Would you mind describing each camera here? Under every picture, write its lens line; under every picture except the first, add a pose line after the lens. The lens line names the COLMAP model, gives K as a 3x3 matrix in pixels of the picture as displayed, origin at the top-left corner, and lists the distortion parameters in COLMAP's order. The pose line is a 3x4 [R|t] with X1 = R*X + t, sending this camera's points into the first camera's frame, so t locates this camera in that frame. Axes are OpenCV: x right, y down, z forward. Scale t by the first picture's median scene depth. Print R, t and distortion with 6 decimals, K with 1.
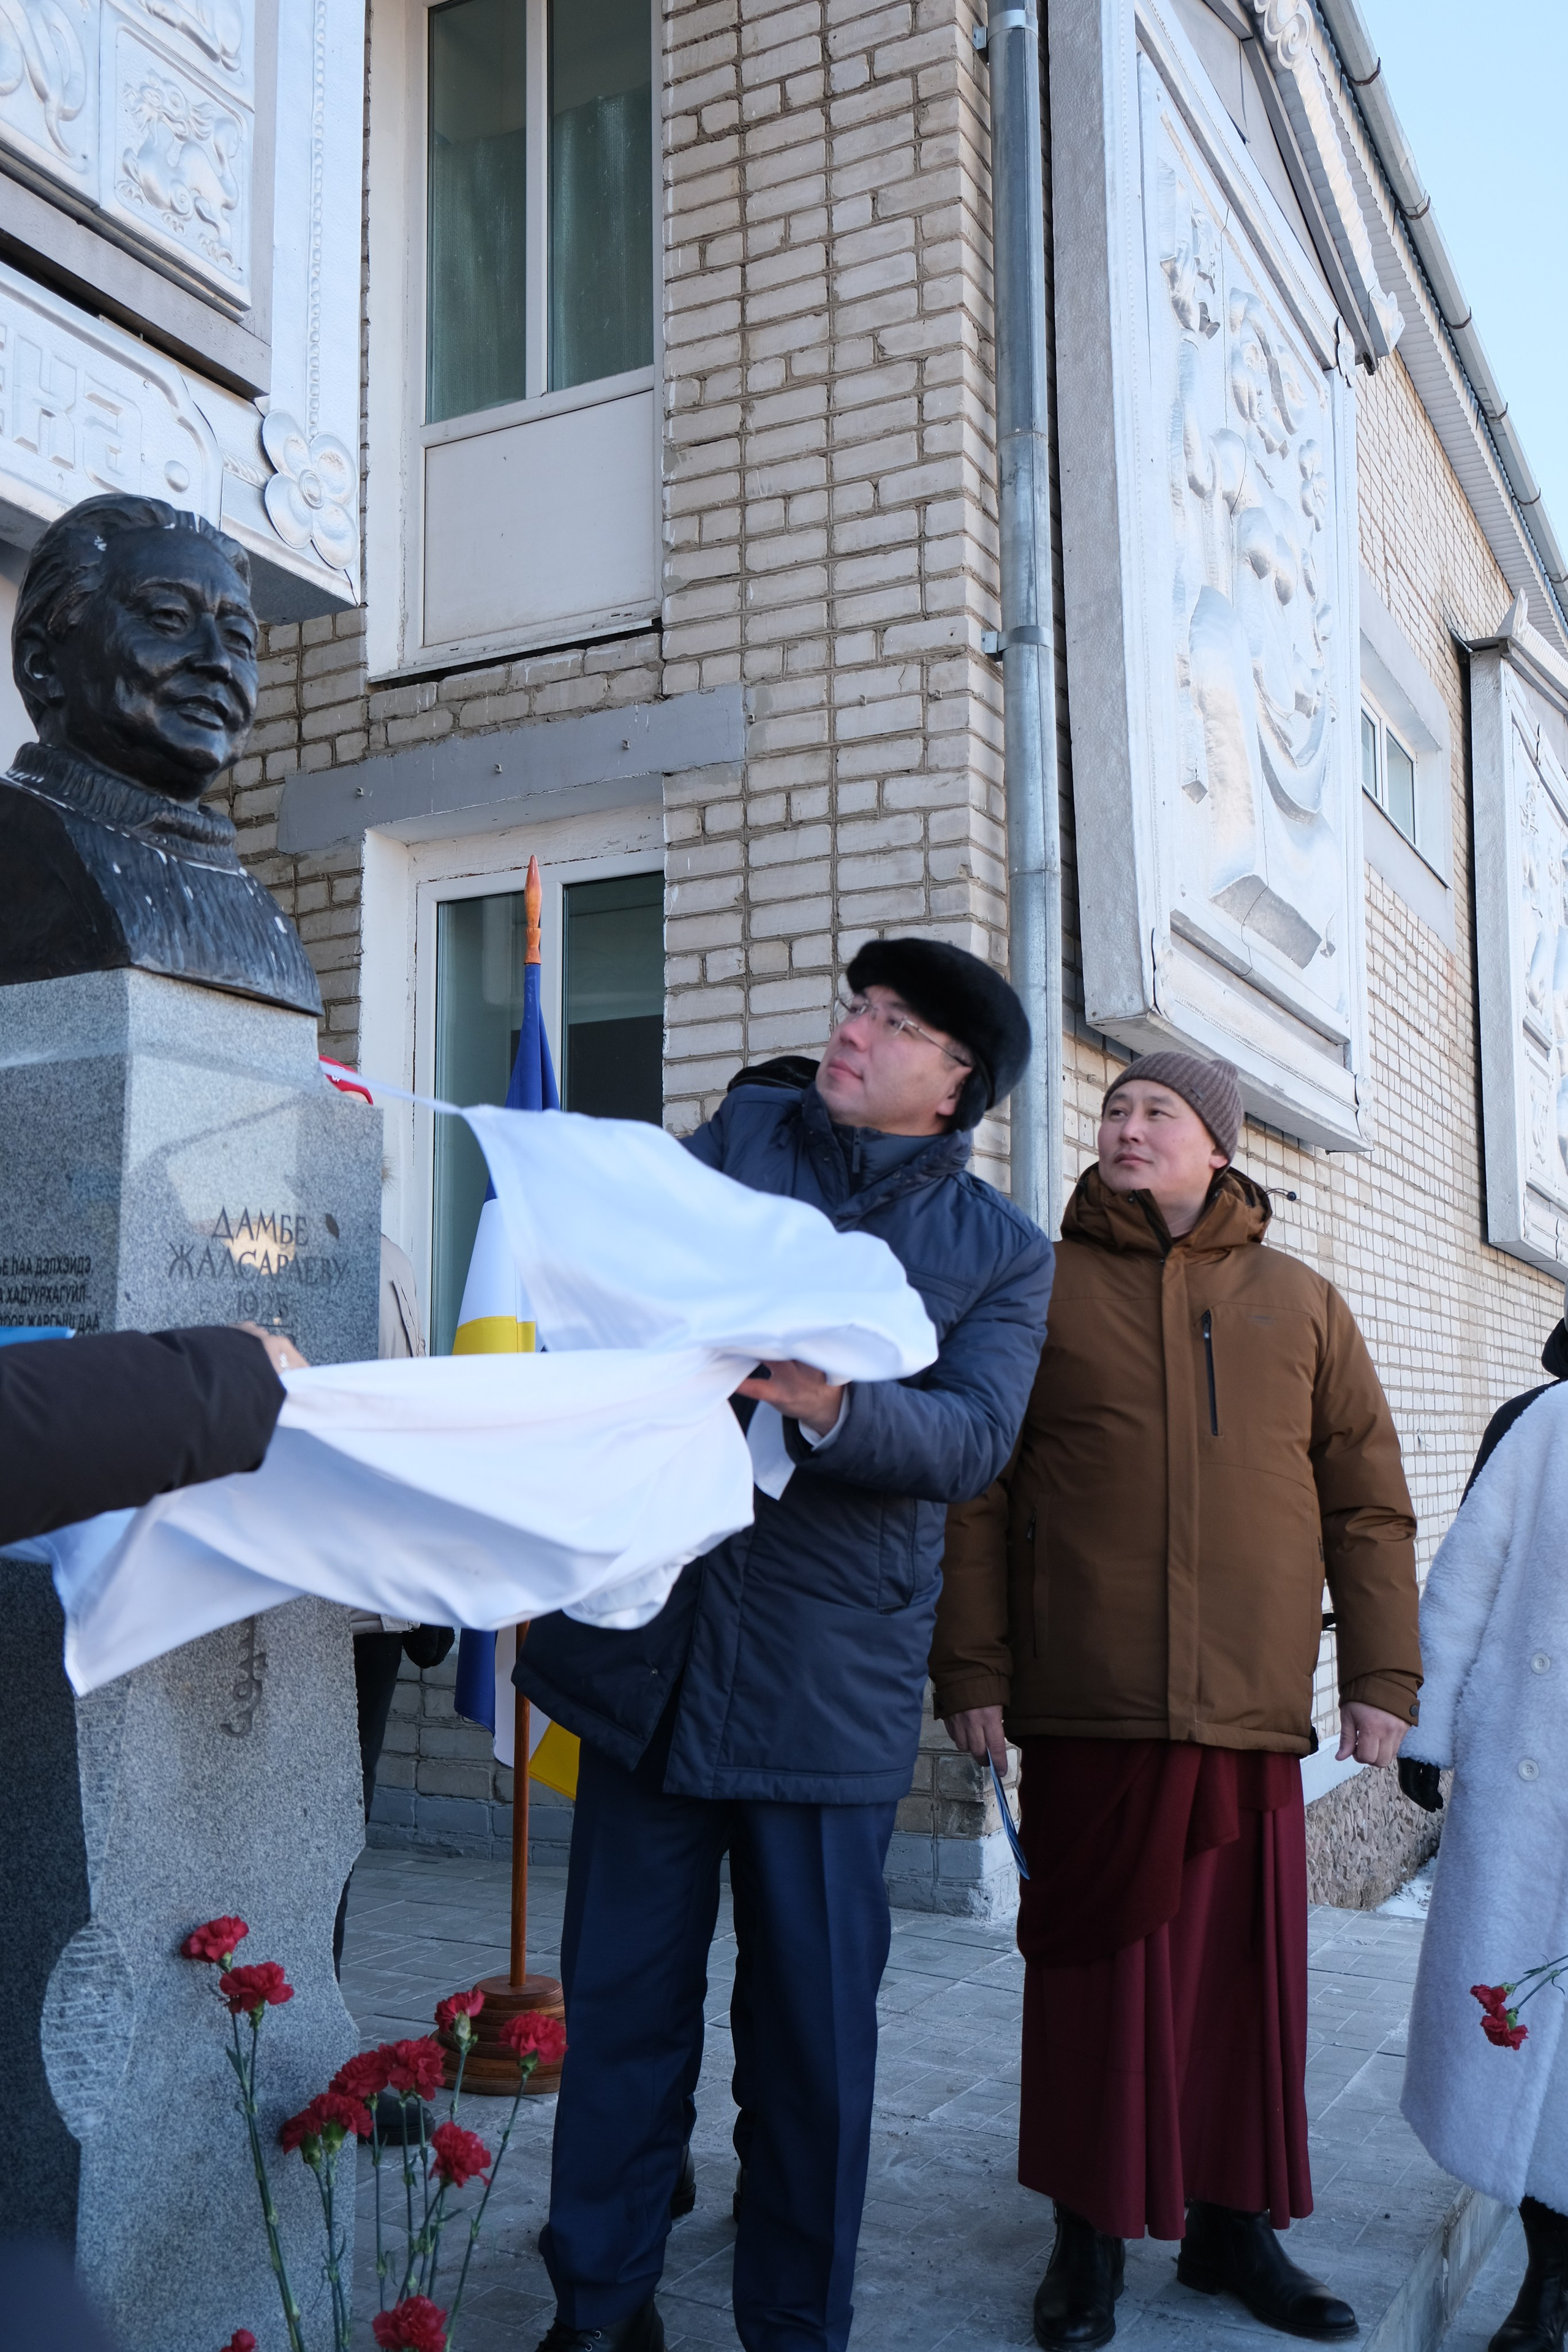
lens RADIAL K [[2165.9, 0, 784.0], [0, 2165.9, 1176.0], [0, 0, 1]] dist [0.022344, -0.017876]
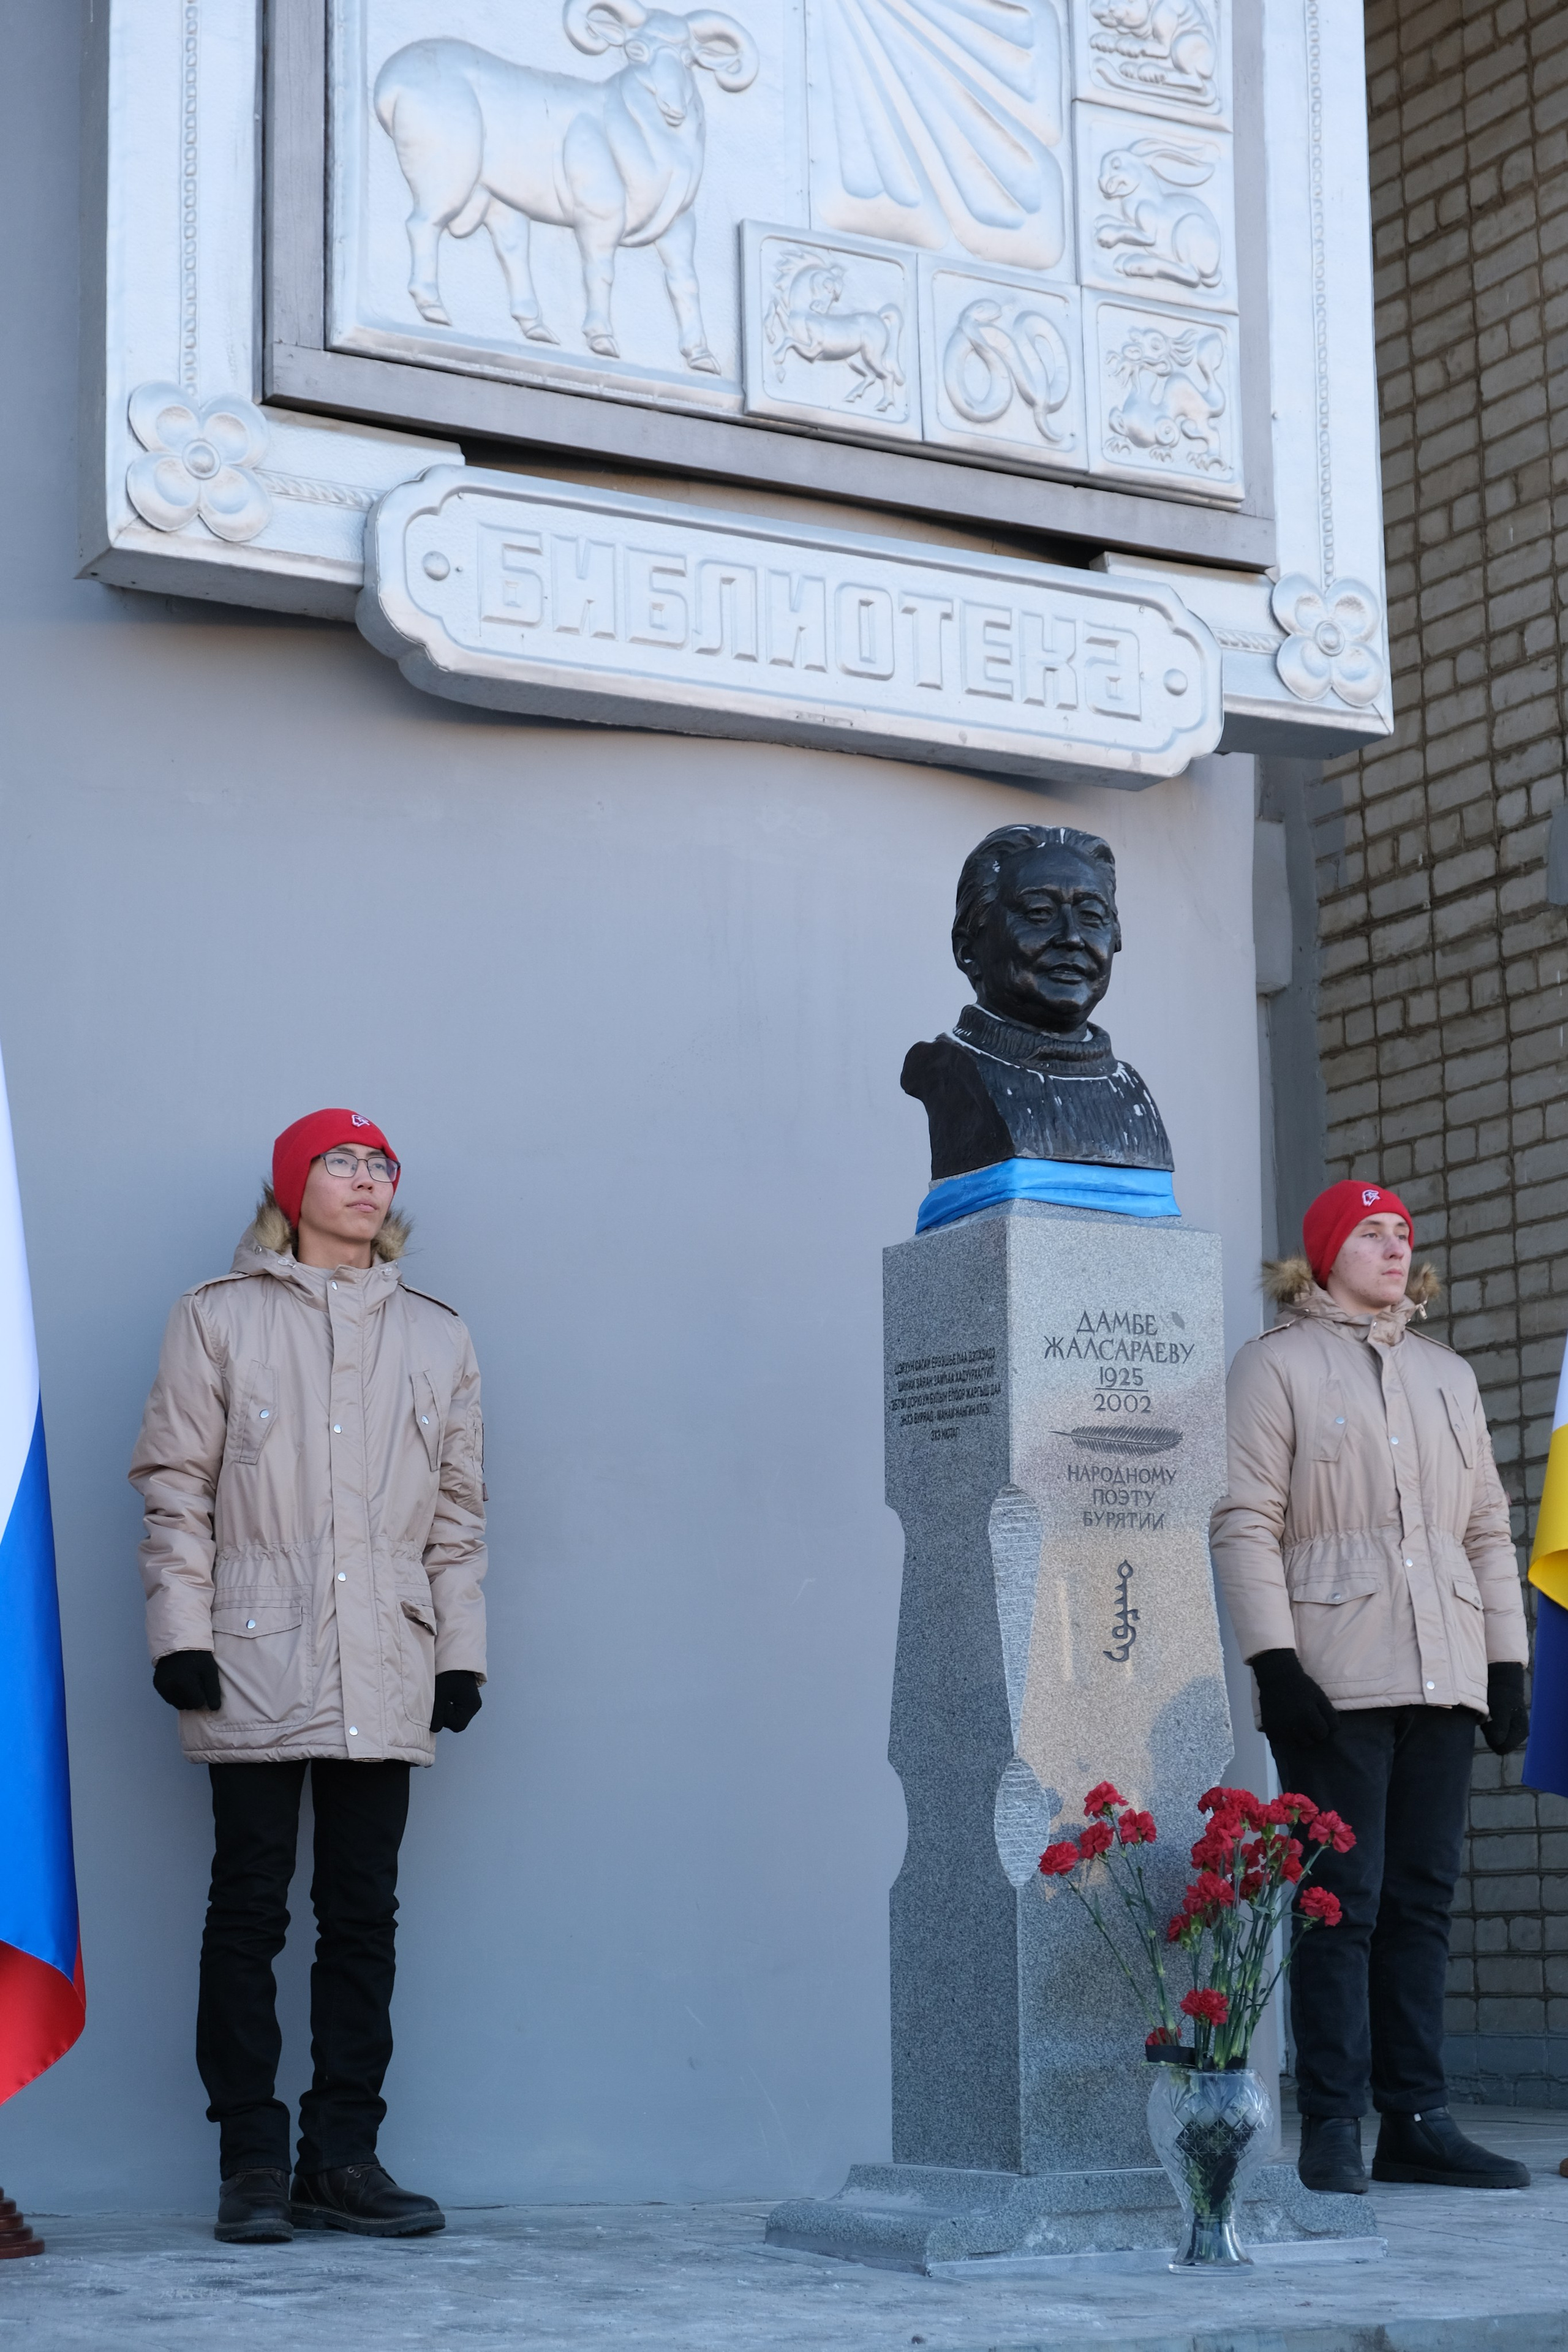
lens RADIAL K [[4414.5, 0, 774.0], [0, 4414.5, 1230.6], [0, 0, 1]] dist [-0.013674, 0.120994]
pose [[0.846768, -0.088236, -0.524593, 0.419034], [0.074016, 0.996098, -0.048071, 0.032300], [0.526788, 0.001876, 0.849995, -0.613354]]
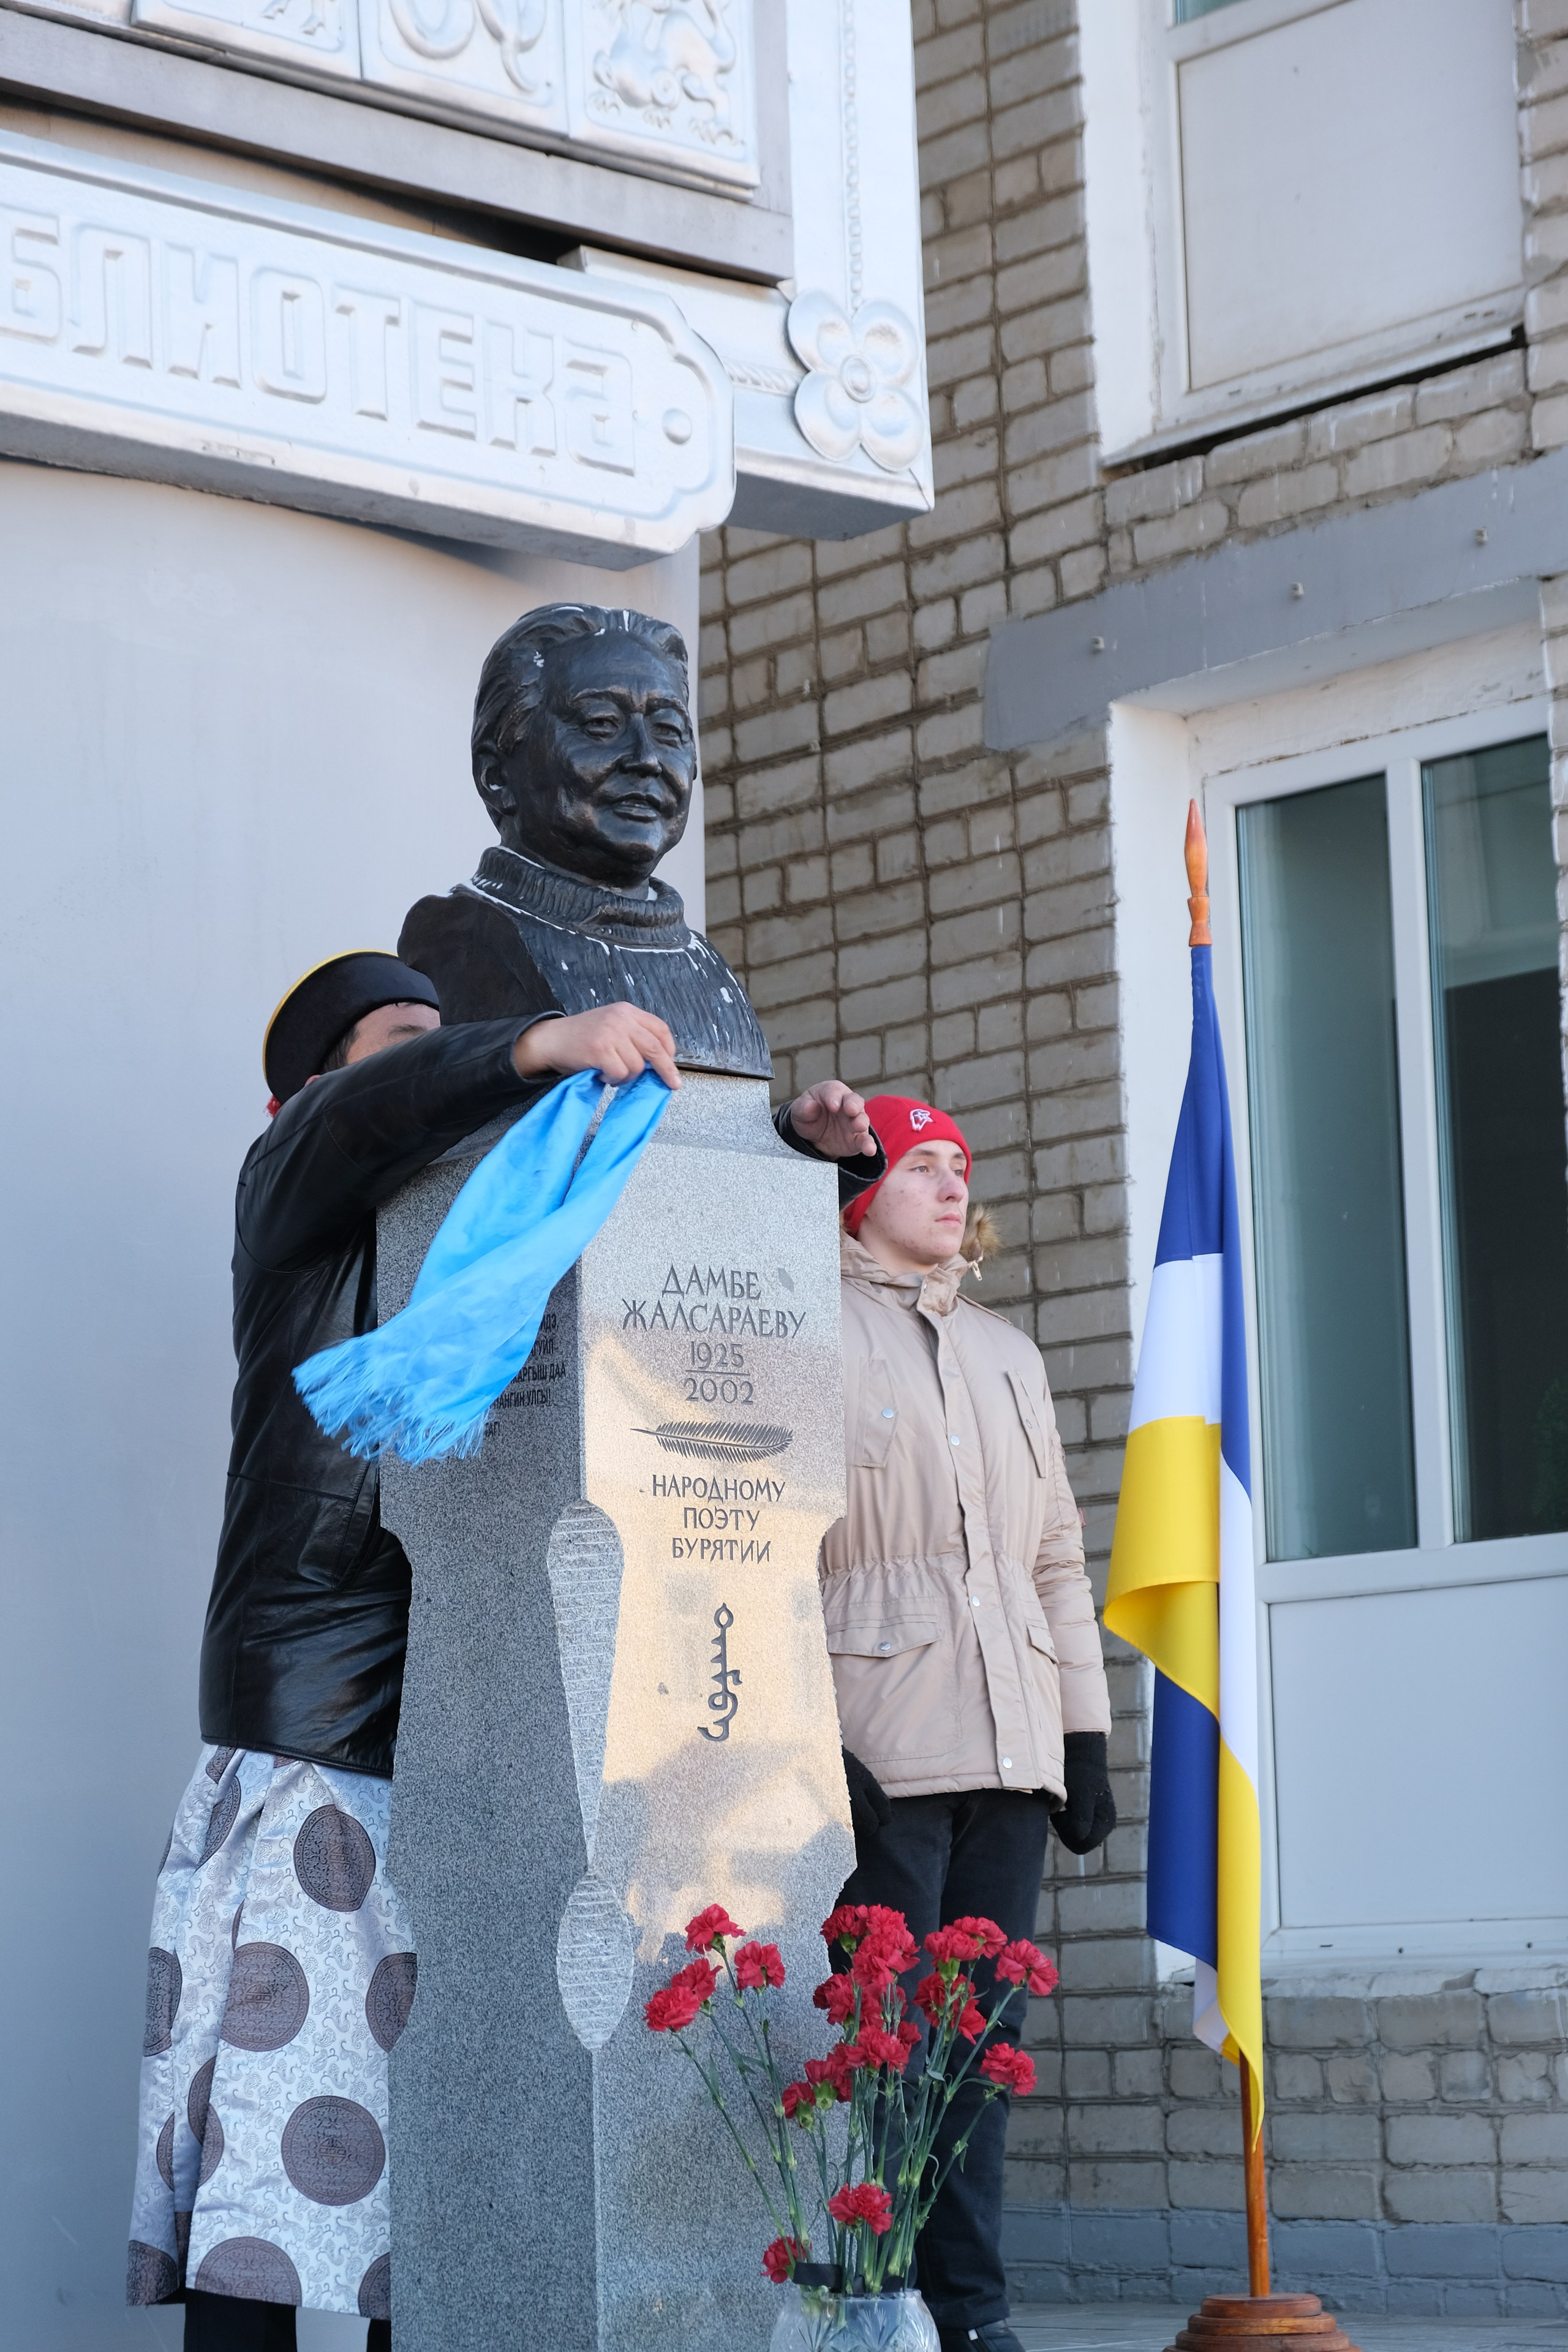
lens RADIAL K [[5514.6, 0, 778.5], [0, 5514.6, 1260.2], [0, 0, 1]] dist [0.082408, 0.123345]
pose [[0.939307, -0.069121, -0.336041, 0.265001], [0.067471, 0.997583, -0.016600, 0.022276], [0.336377, -0.007080, 0.941701, -0.585349]]
